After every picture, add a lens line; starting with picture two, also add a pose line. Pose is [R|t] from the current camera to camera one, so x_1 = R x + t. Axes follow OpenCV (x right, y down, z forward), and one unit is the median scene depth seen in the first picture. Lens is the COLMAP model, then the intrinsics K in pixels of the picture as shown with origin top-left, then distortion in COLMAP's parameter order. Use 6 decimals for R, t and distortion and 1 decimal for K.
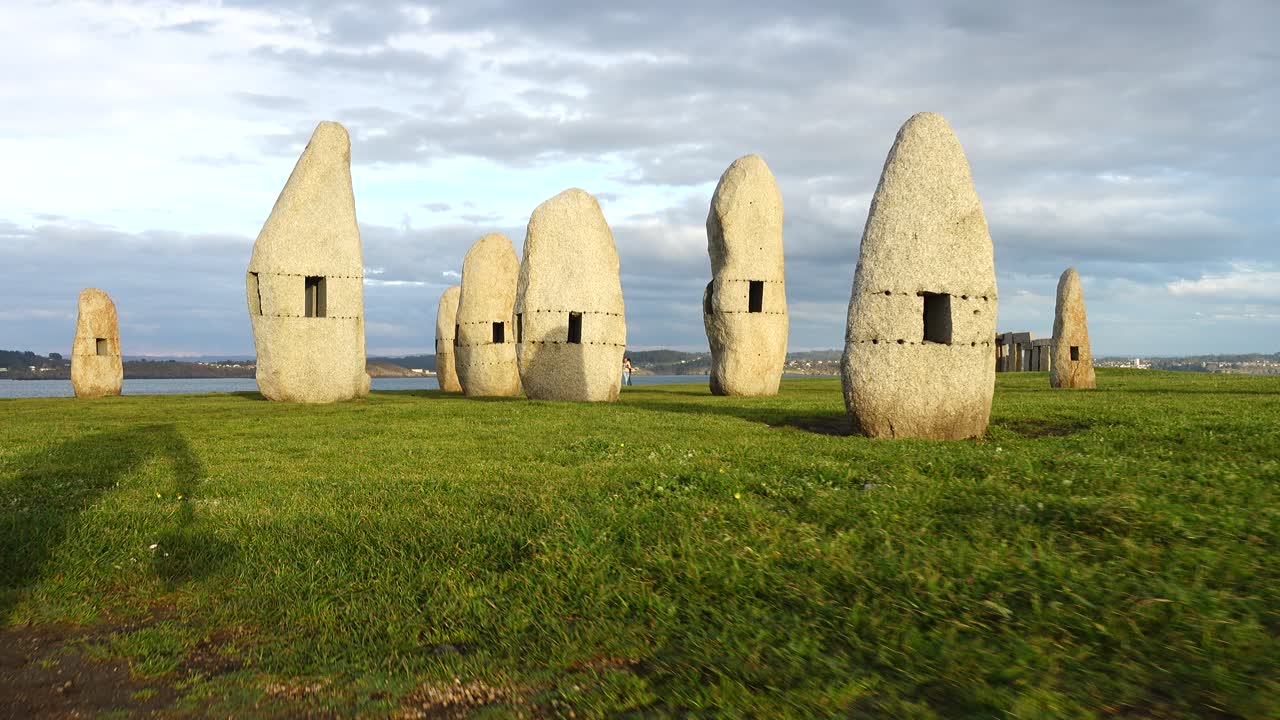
lens RADIAL K [[1045.3, 0, 638.2], [0, 1045.3, 362.8], [0, 0, 1]] dist [0.003146, -0.000180]
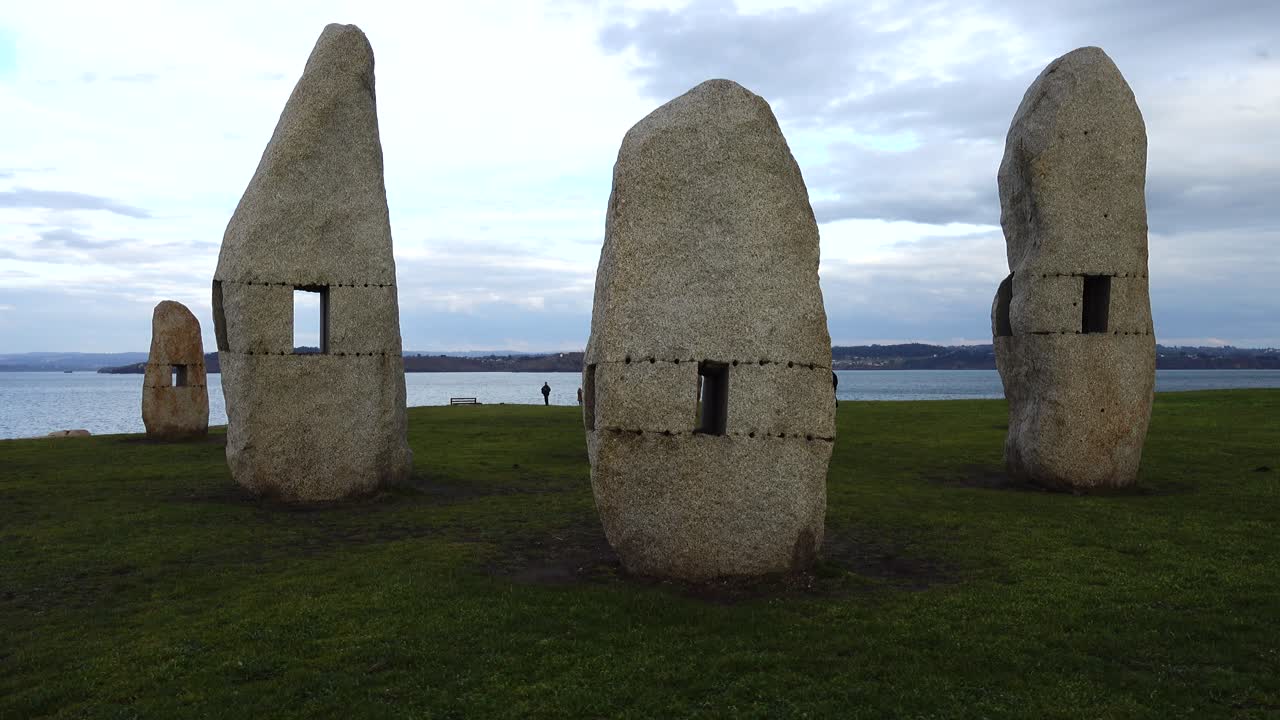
lens RADIAL K [[1045.3, 0, 633.9], [0, 1045.3, 360.6], [0, 0, 1]] dist [0.003146, -0.000180]
pose [[0.971882, -0.002582, -0.235456, 0.007566], [0.003424, 0.999989, 0.003168, -0.040784], [0.235446, -0.003886, 0.971880, 0.463532]]
